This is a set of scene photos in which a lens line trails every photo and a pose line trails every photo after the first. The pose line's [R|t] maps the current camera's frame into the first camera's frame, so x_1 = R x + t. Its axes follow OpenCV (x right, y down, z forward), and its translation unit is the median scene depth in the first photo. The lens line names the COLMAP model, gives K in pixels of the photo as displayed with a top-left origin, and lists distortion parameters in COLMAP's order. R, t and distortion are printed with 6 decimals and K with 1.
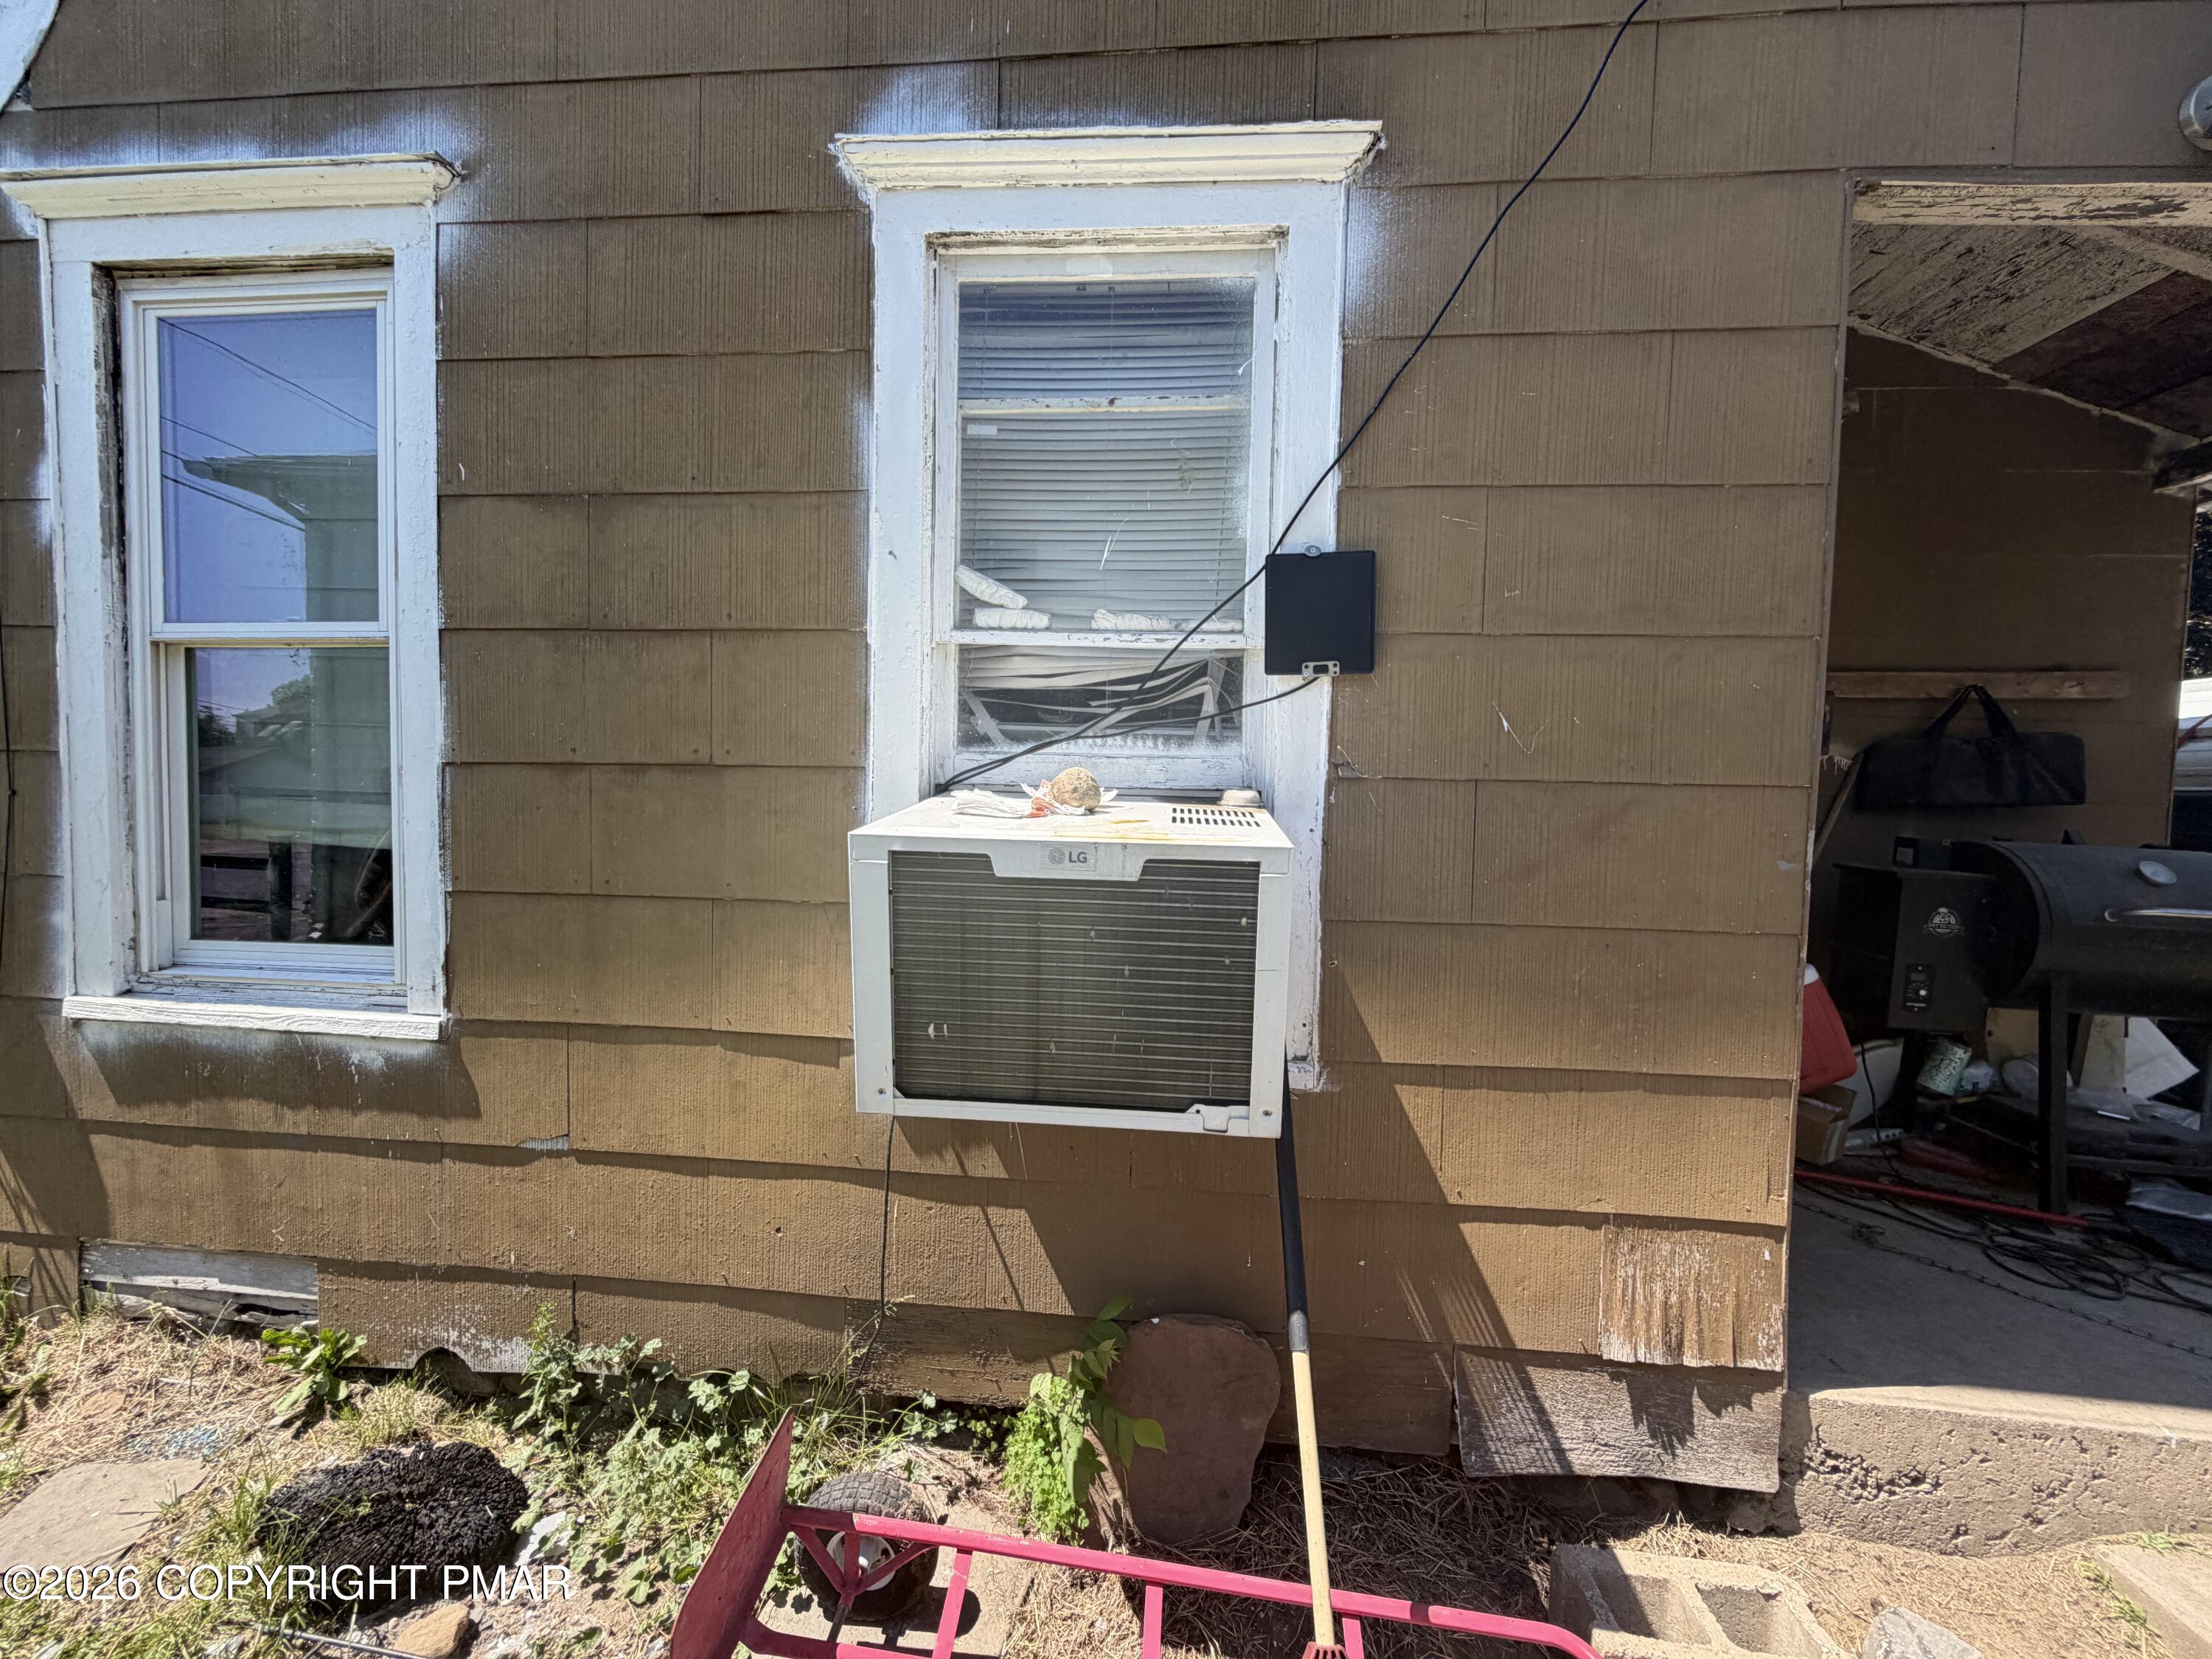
lens RADIAL K [[885.2, 0, 1100.9], [0, 885.2, 826.3], [0, 0, 1]] dist [0.001093, 0.000497]
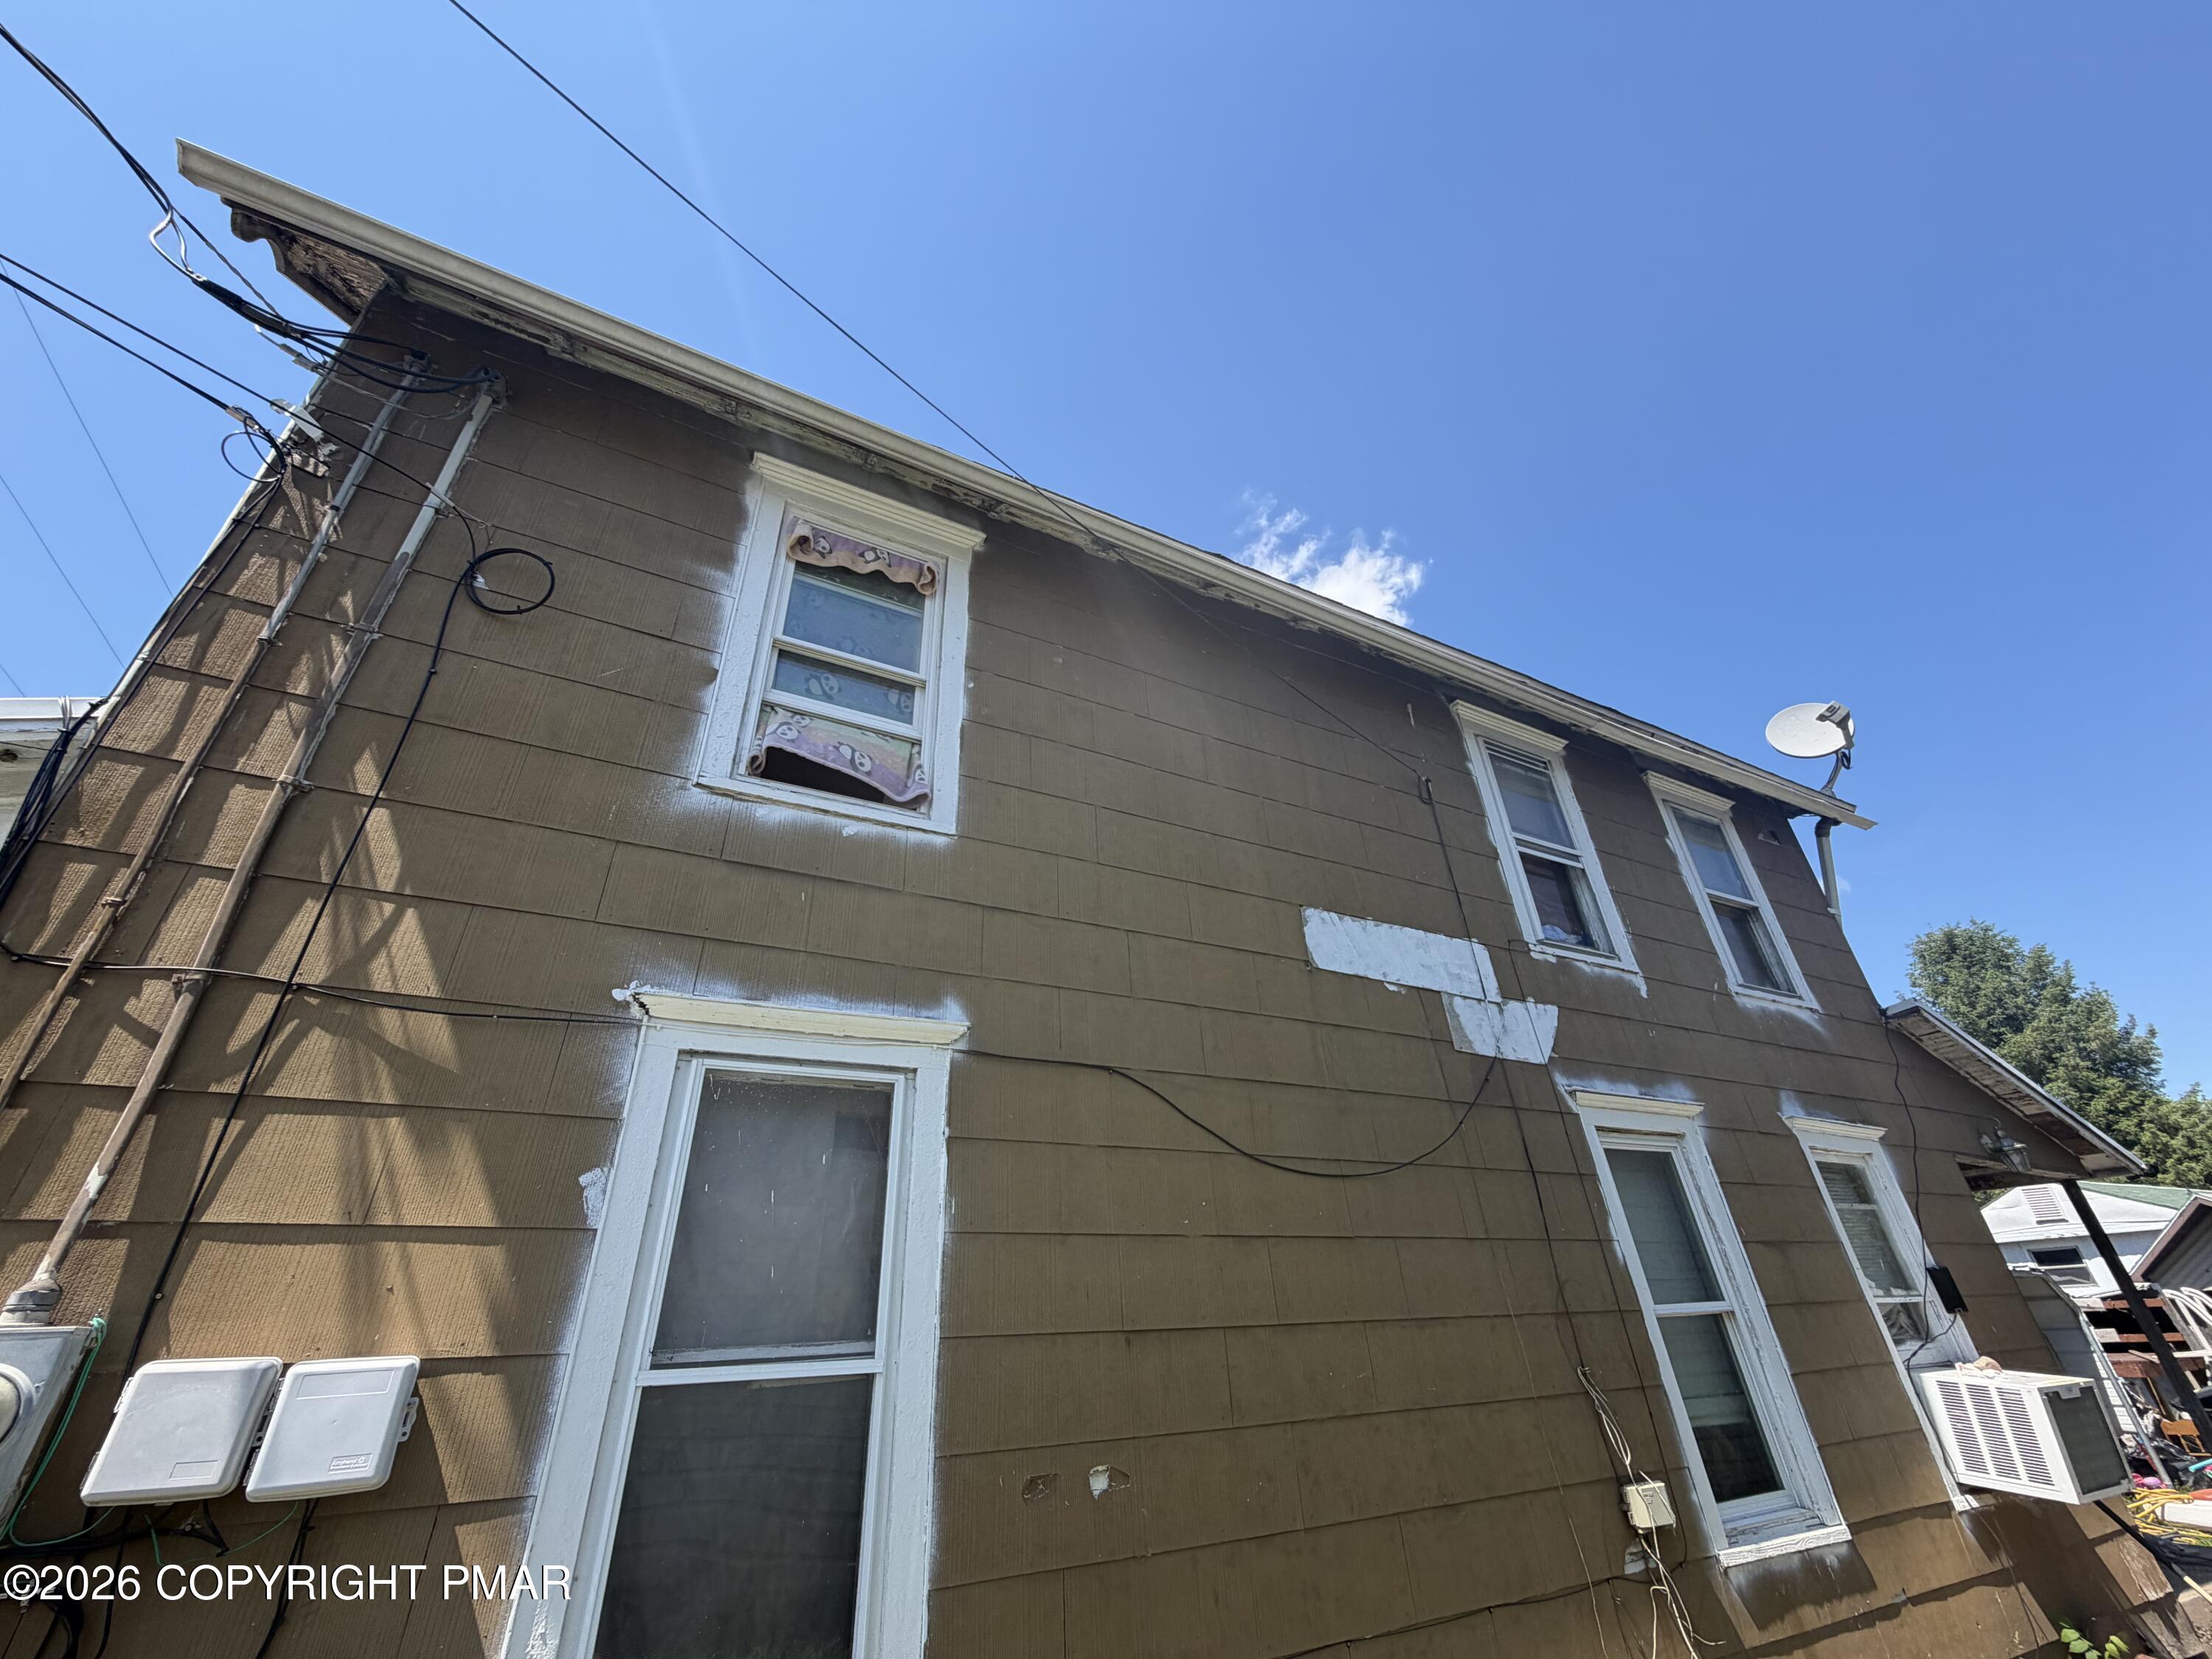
lens RADIAL K [[885.2, 0, 1103.4], [0, 885.2, 832.9], [0, 0, 1]] dist [0.001093, 0.000497]
pose [[0.837619, 0.222651, 0.498819, -3.683454], [0.086217, 0.847831, -0.523210, -0.214560], [-0.539407, 0.481257, 0.690964, -0.239180]]
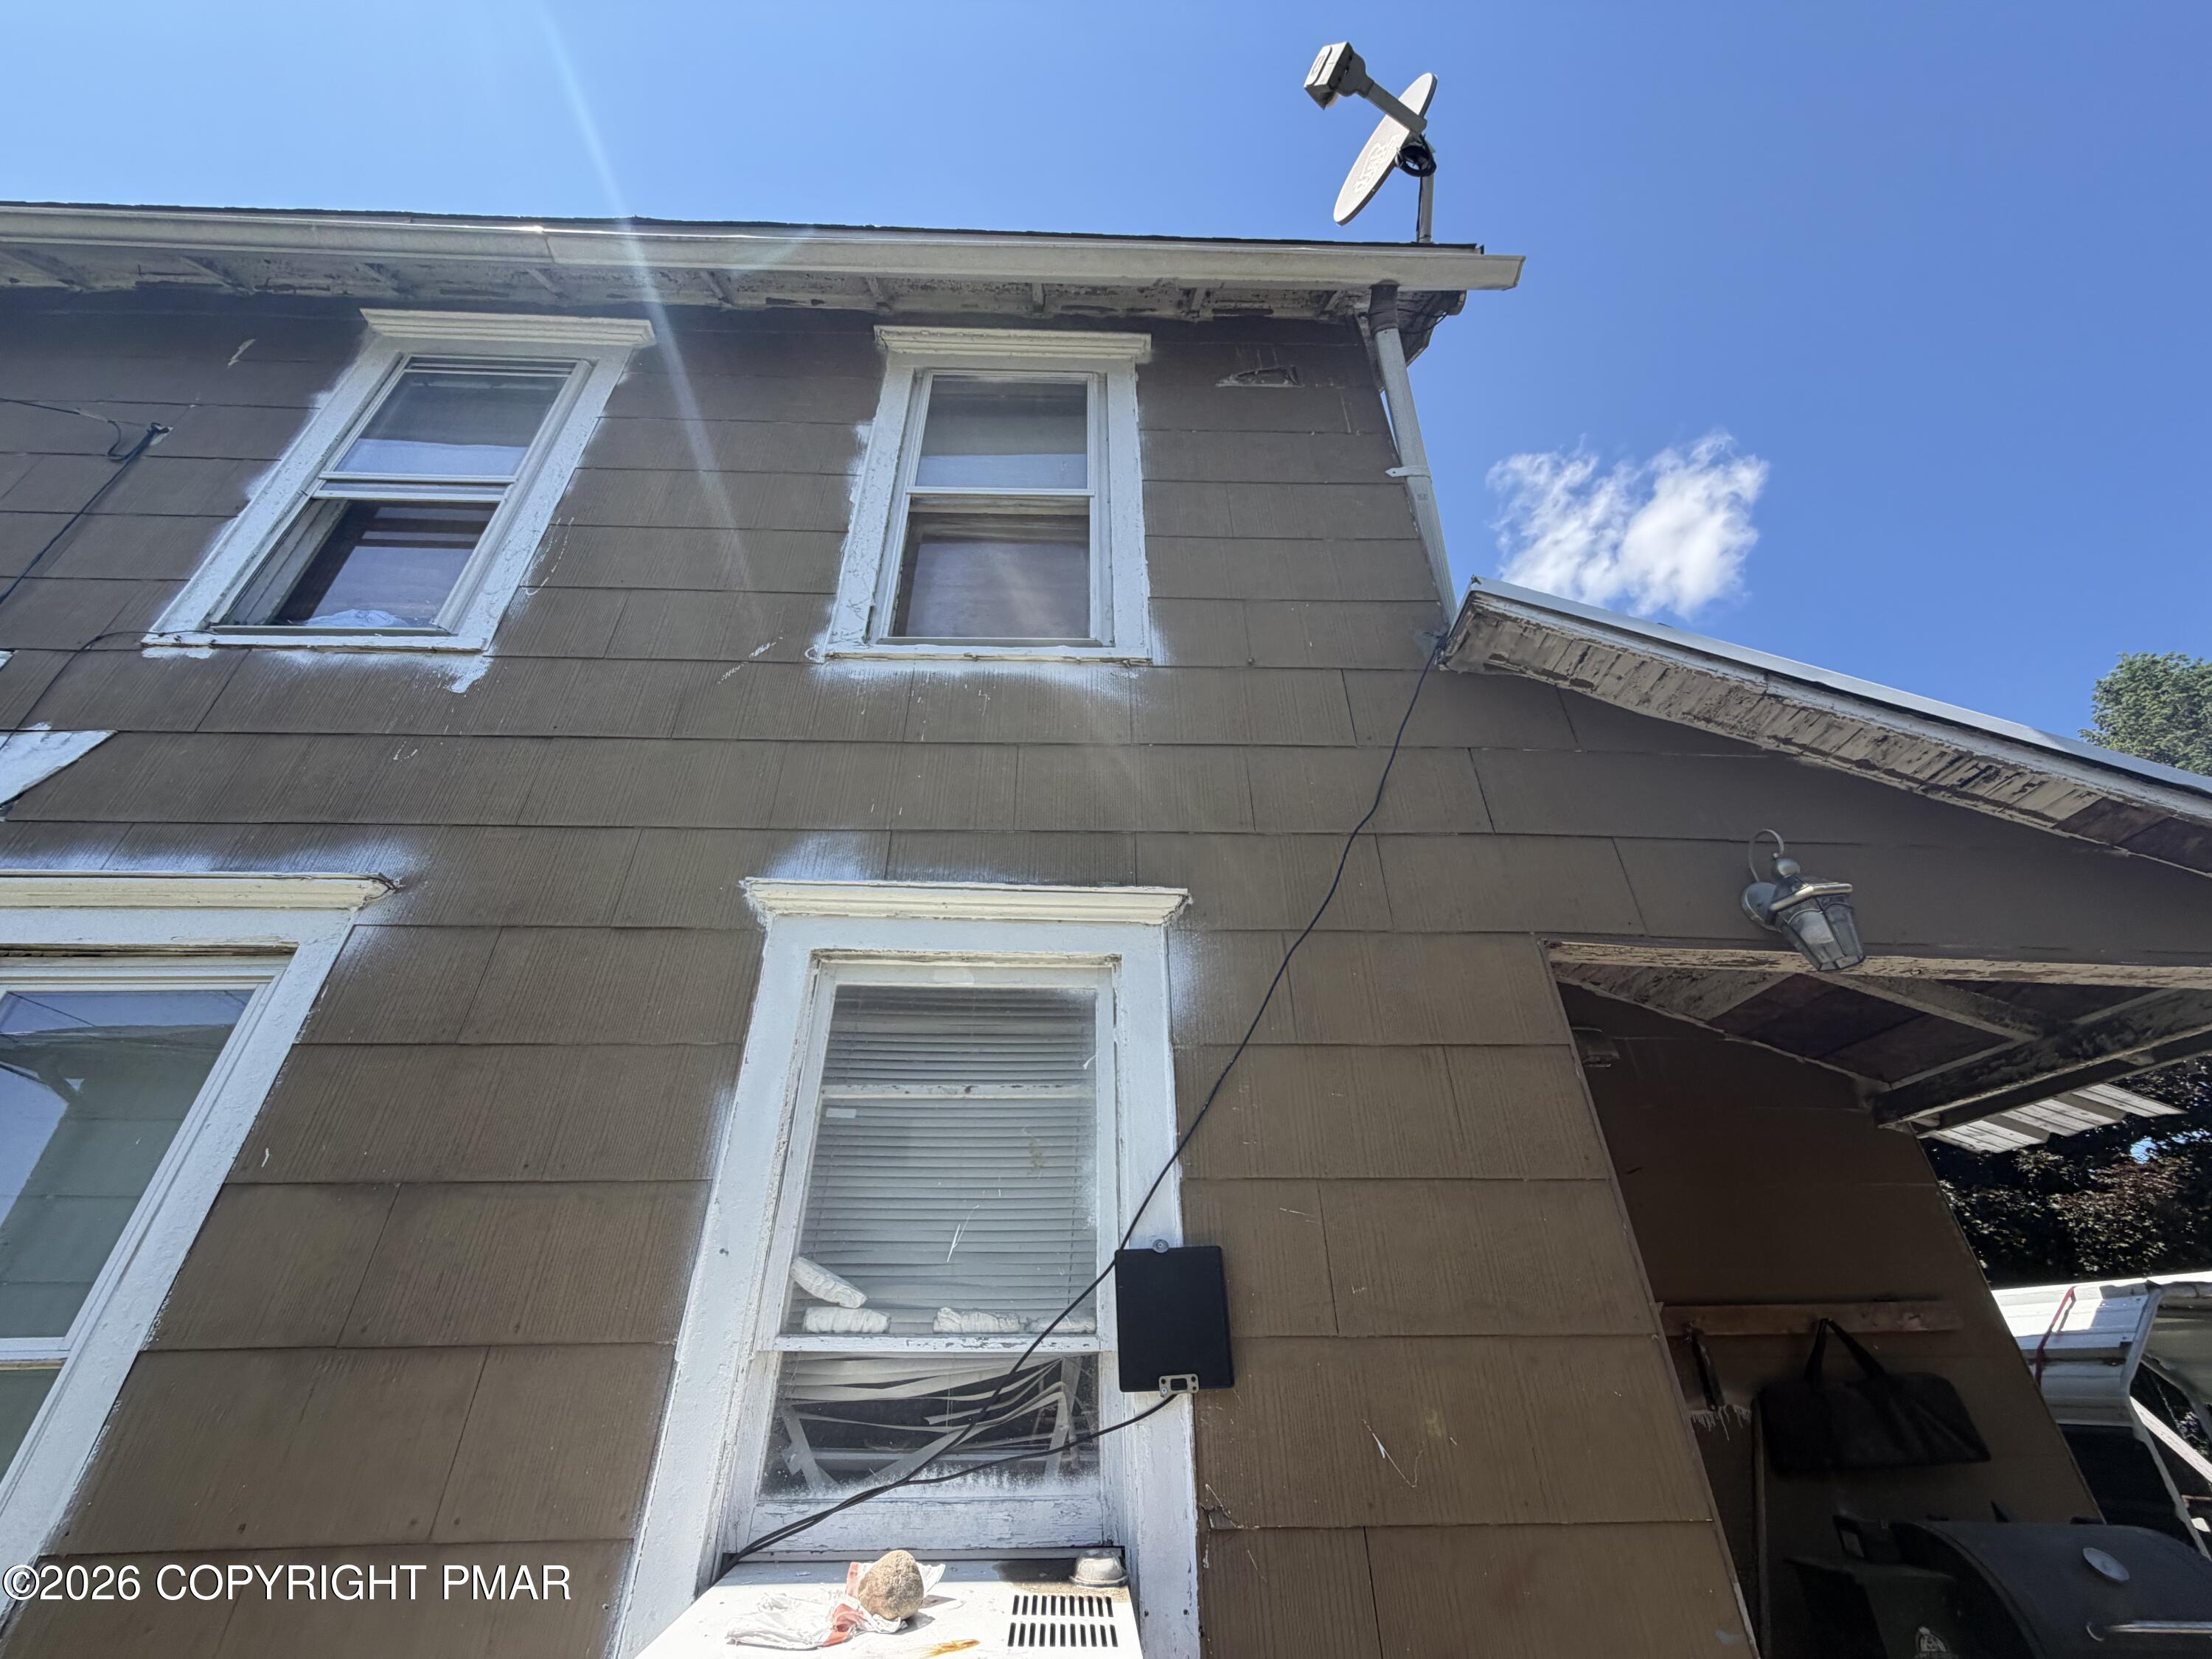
lens RADIAL K [[885.2, 0, 1099.7], [0, 885.2, 828.5], [0, 0, 1]] dist [0.001093, 0.000497]
pose [[0.991740, 0.042152, 0.121141, 0.027656], [0.035016, 0.819609, -0.571852, -0.120617], [-0.123393, 0.571370, 0.811363, -0.071640]]
